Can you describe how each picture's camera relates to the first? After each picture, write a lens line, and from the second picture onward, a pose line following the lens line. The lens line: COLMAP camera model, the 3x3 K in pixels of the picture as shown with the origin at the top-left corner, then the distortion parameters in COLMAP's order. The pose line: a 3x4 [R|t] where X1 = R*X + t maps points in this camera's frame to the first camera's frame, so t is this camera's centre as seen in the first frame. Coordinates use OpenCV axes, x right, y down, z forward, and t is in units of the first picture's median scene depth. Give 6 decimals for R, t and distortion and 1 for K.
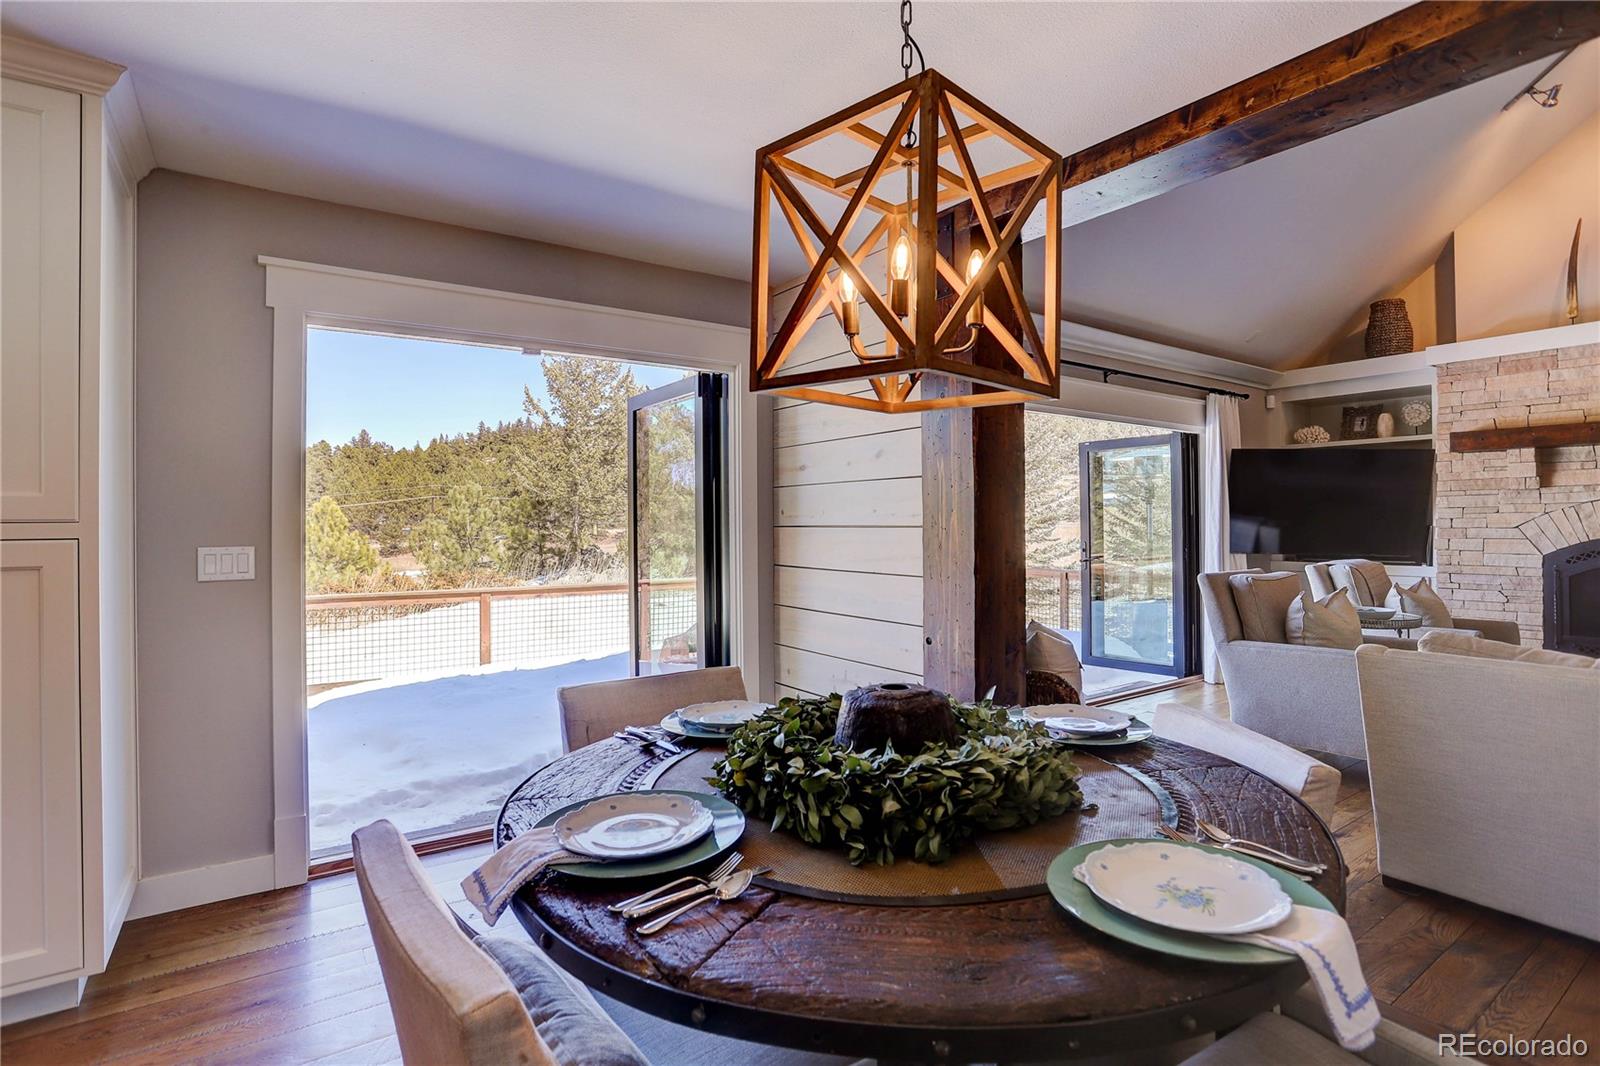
lens RADIAL K [[779.9, 0, 796.2], [0, 779.9, 520.3], [0, 0, 1]] dist [0.002699, 0.001524]
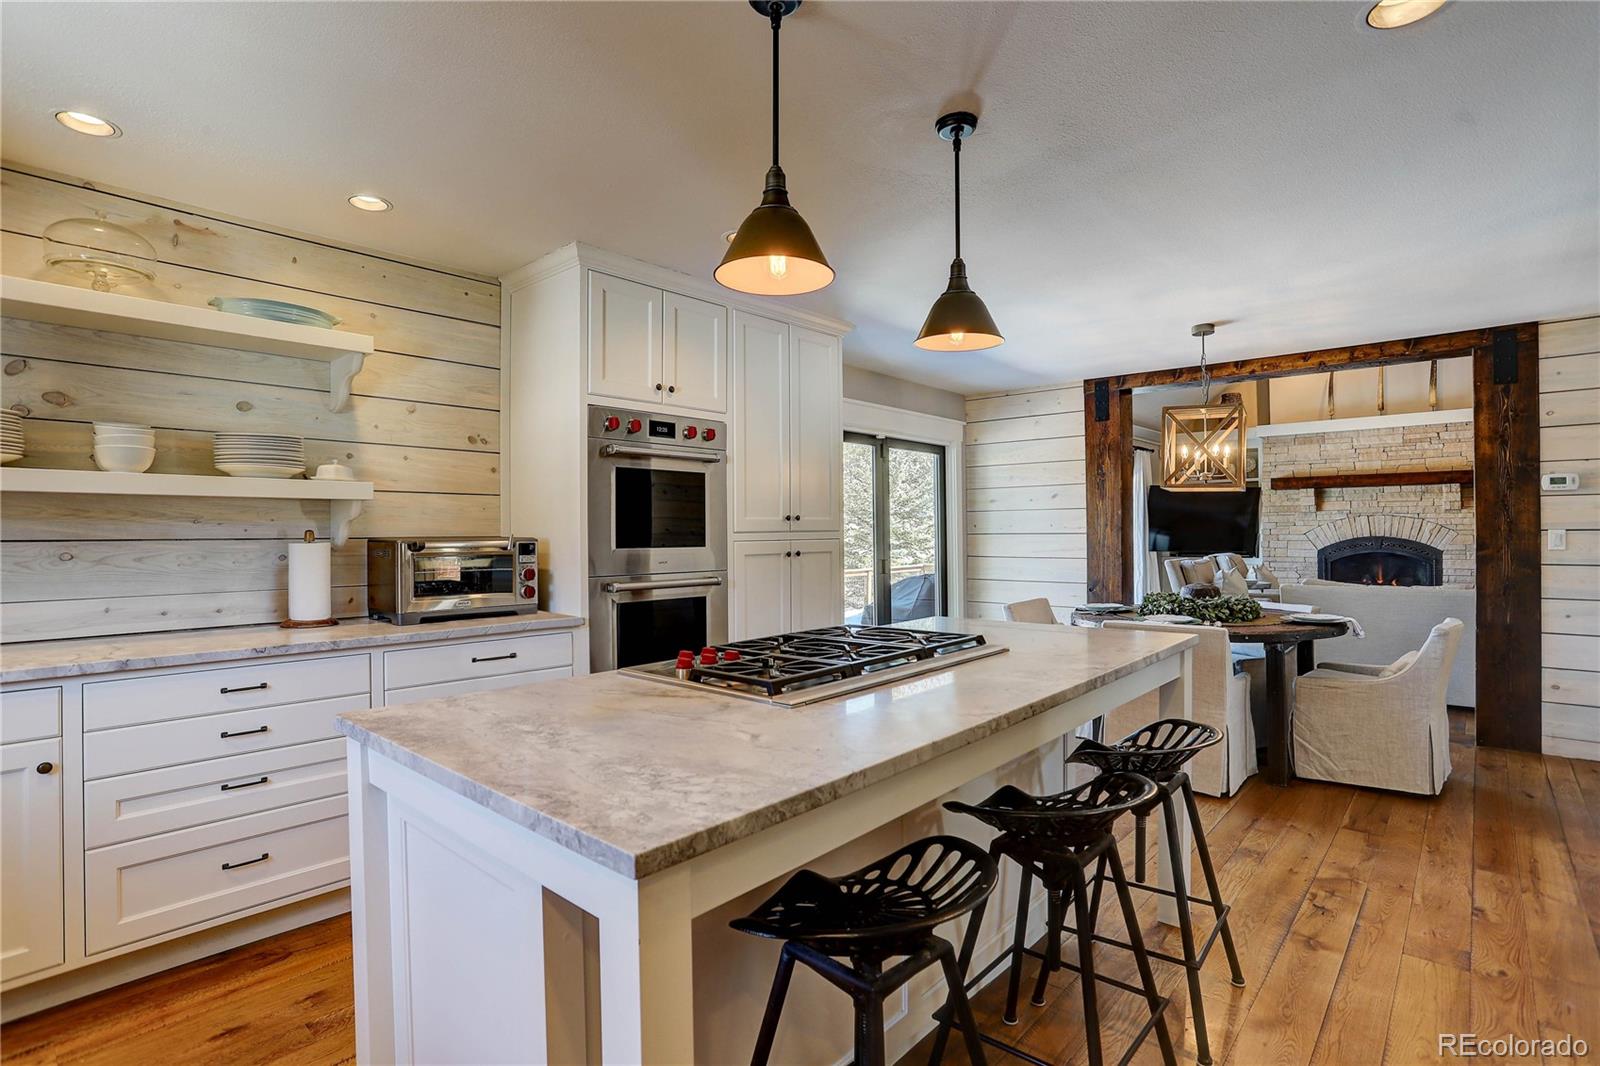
lens RADIAL K [[779.9, 0, 799.5], [0, 779.9, 536.2], [0, 0, 1]] dist [0.002699, 0.001524]
pose [[0.974660, -0.003120, 0.223670, -0.540103], [0.001937, 0.999983, 0.005507, 0.001718], [-0.223683, -0.004934, 0.974649, -0.422071]]
